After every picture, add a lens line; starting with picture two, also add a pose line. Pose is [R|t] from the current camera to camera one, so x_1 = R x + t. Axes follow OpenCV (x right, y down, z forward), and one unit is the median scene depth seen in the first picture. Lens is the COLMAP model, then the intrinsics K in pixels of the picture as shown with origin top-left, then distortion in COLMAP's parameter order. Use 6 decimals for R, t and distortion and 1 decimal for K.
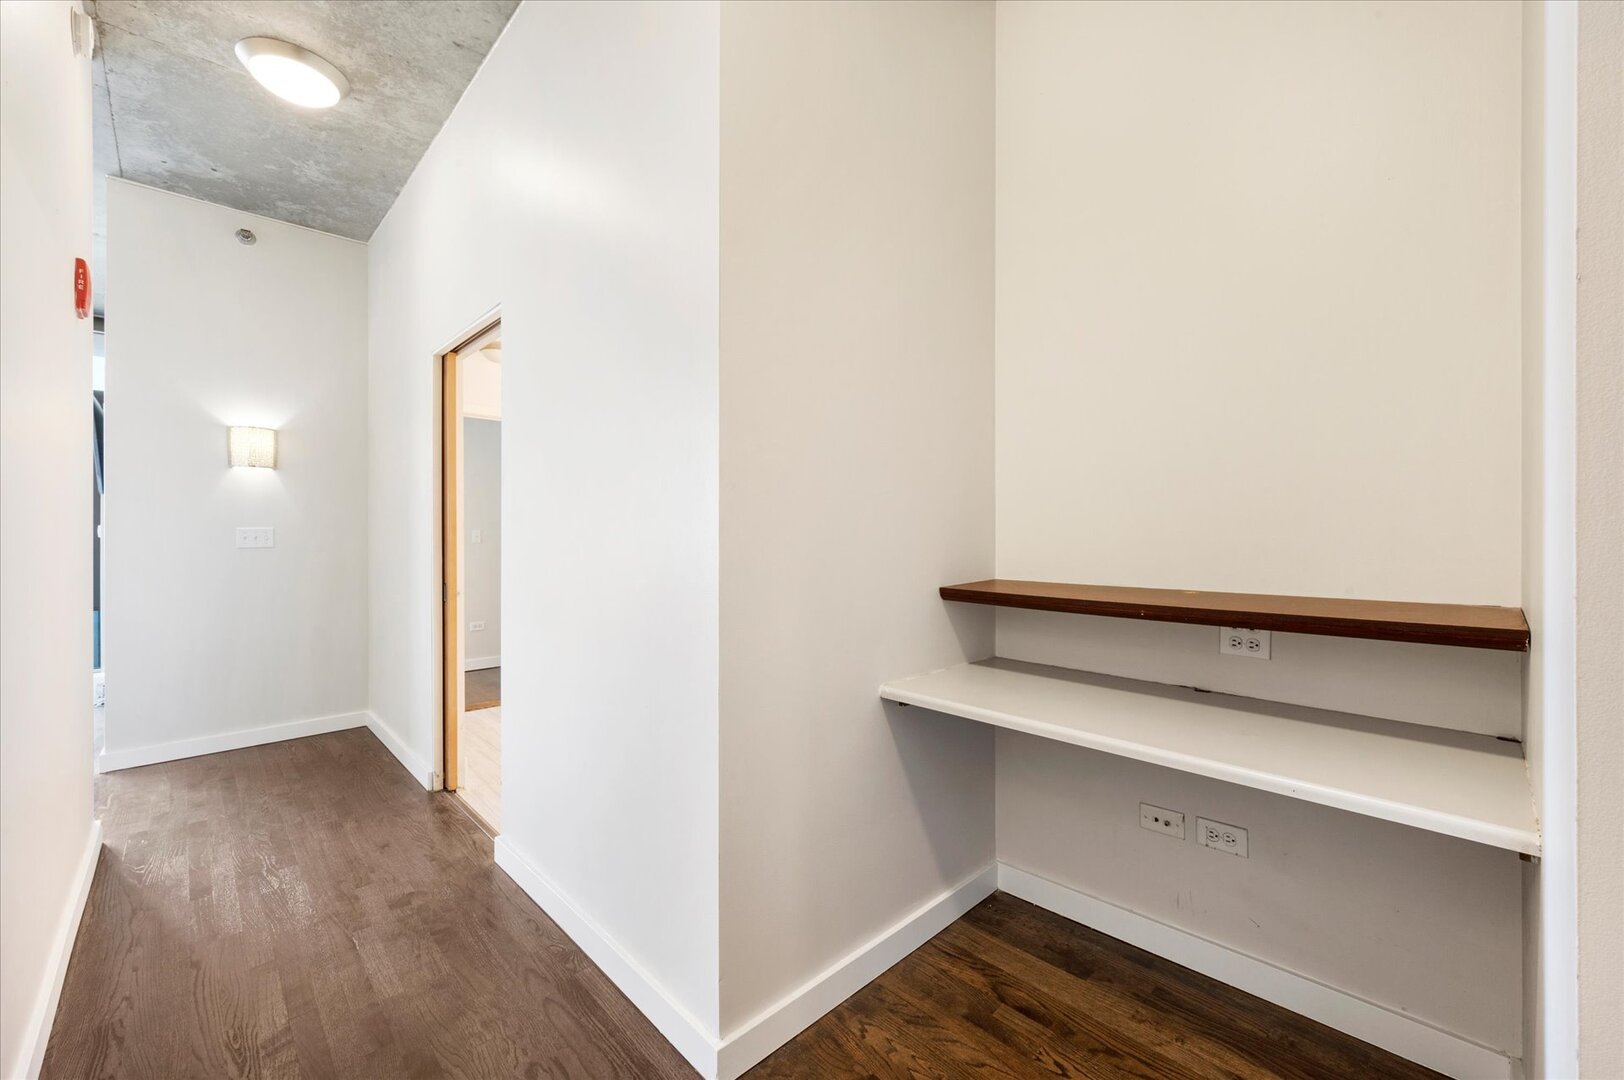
lens RADIAL K [[656.4, 0, 815.4], [0, 656.4, 537.7], [0, 0, 1]] dist [0.000361, 0.000233]
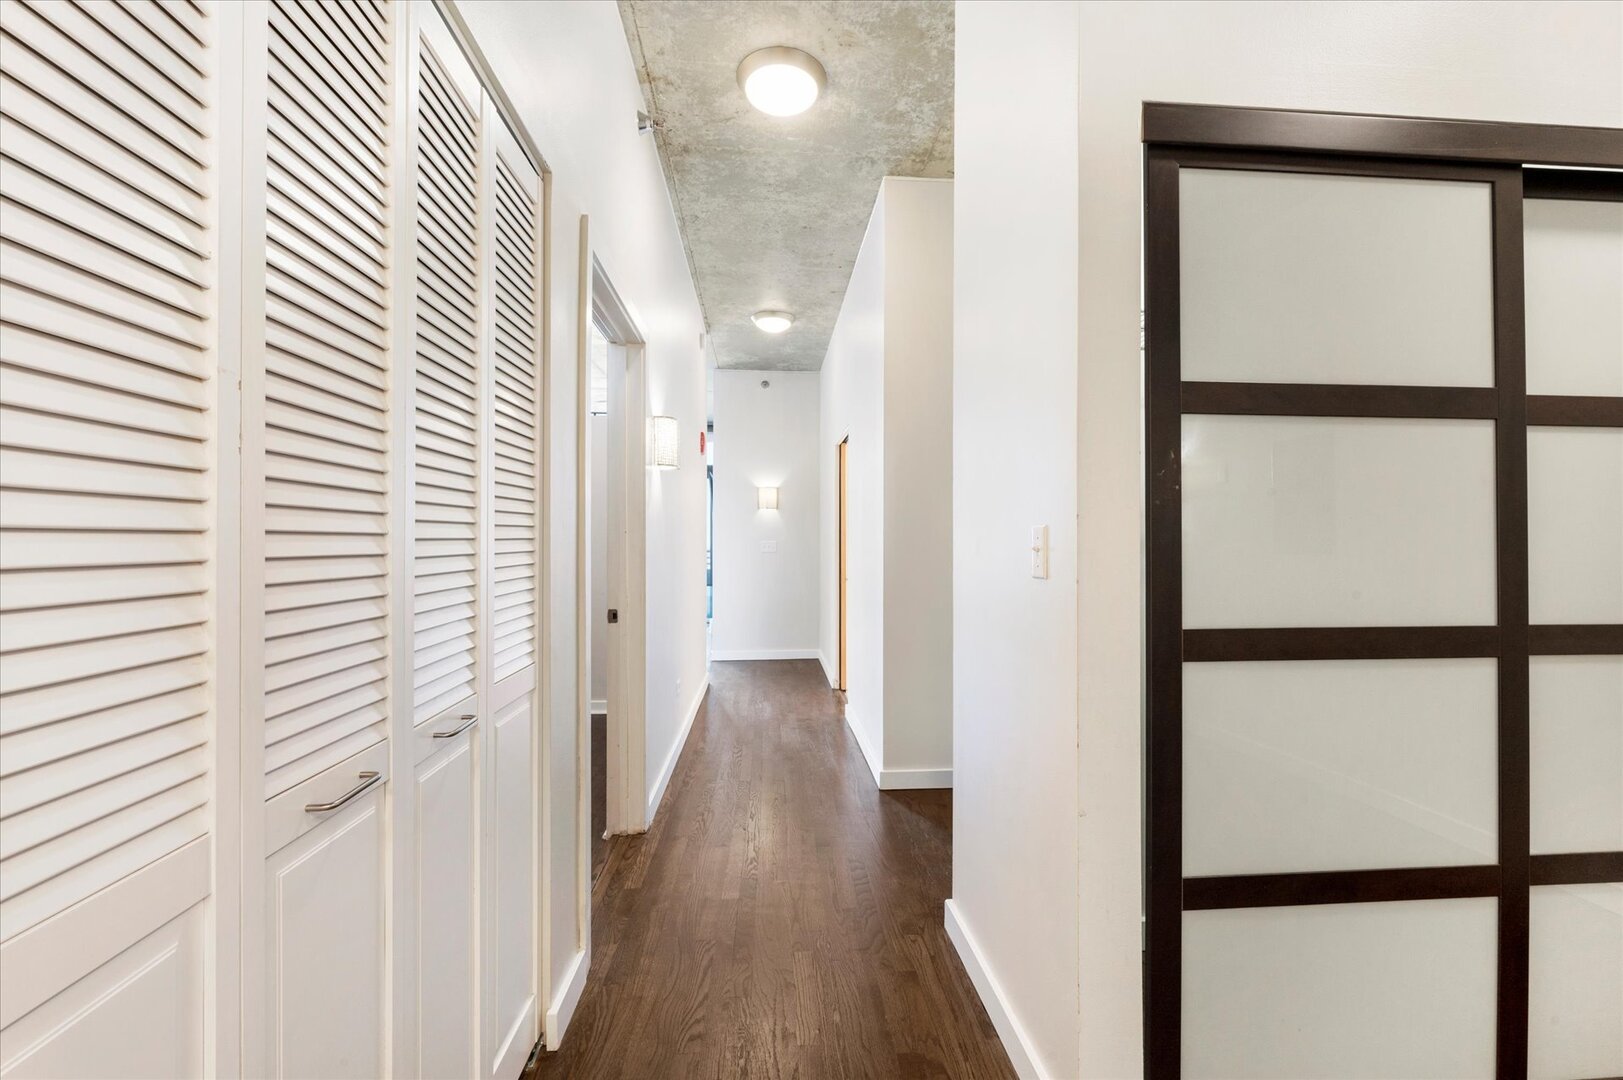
lens RADIAL K [[656.0, 0, 813.3], [0, 656.0, 542.5], [0, 0, 1]] dist [0.000361, 0.000233]
pose [[0.770663, -0.001481, -0.637241, 0.514258], [-0.000988, 0.999993, -0.003519, -0.007447], [0.637242, 0.003341, 0.770657, -0.417733]]
